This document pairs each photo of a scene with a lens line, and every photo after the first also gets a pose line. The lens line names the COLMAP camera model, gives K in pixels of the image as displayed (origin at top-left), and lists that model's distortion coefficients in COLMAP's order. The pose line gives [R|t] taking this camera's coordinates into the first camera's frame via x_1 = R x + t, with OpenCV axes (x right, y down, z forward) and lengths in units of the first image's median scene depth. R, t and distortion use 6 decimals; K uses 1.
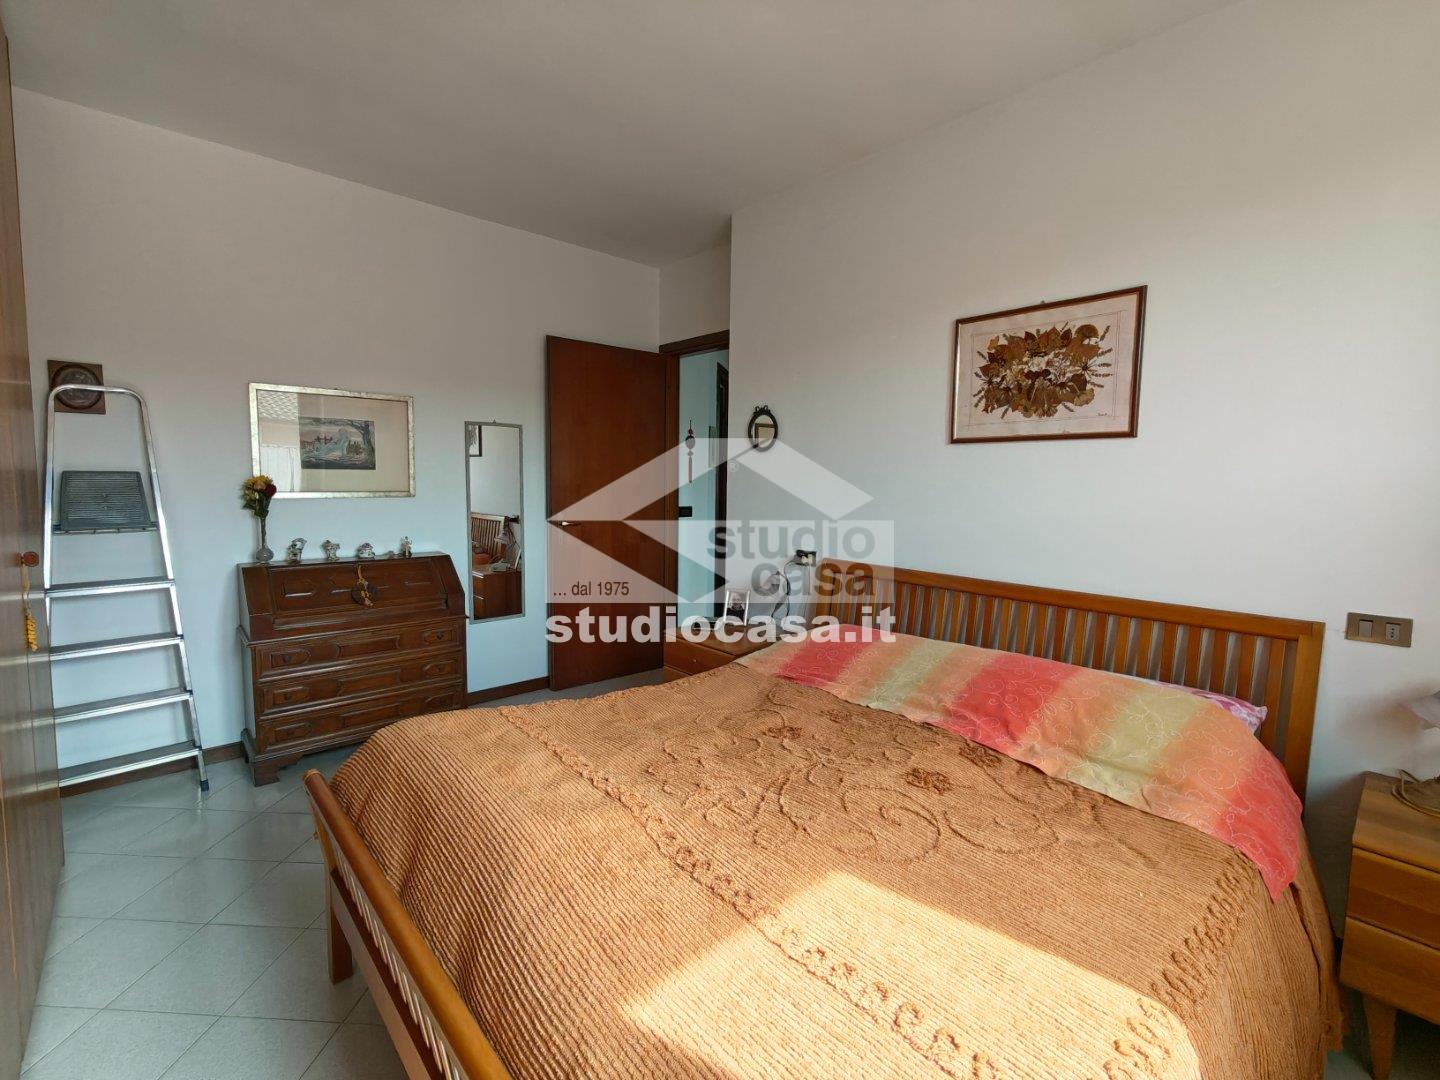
lens RADIAL K [[647.9, 0, 718.5], [0, 647.9, 534.7], [0, 0, 1]] dist [0.001156, 0.000963]
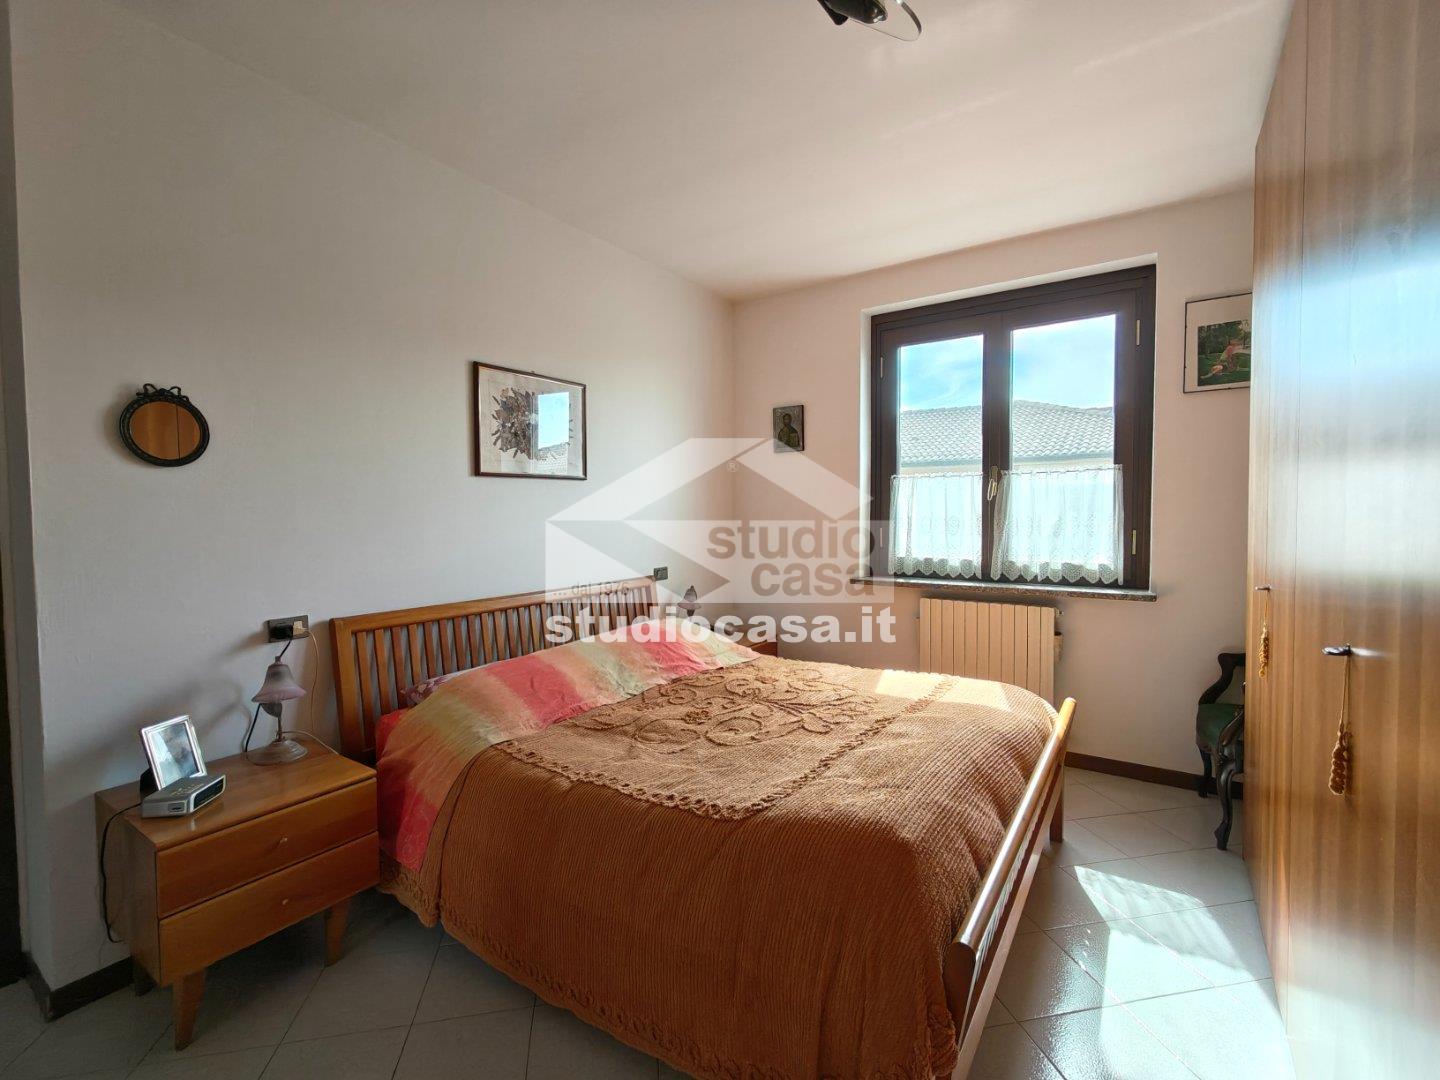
lens RADIAL K [[647.9, 0, 718.5], [0, 647.9, 534.7], [0, 0, 1]] dist [0.001156, 0.000963]
pose [[-0.238887, -0.050776, 0.969719, -0.812873], [0.092952, 0.992850, 0.074885, -0.092333], [-0.966588, 0.108027, -0.232459, 0.921021]]
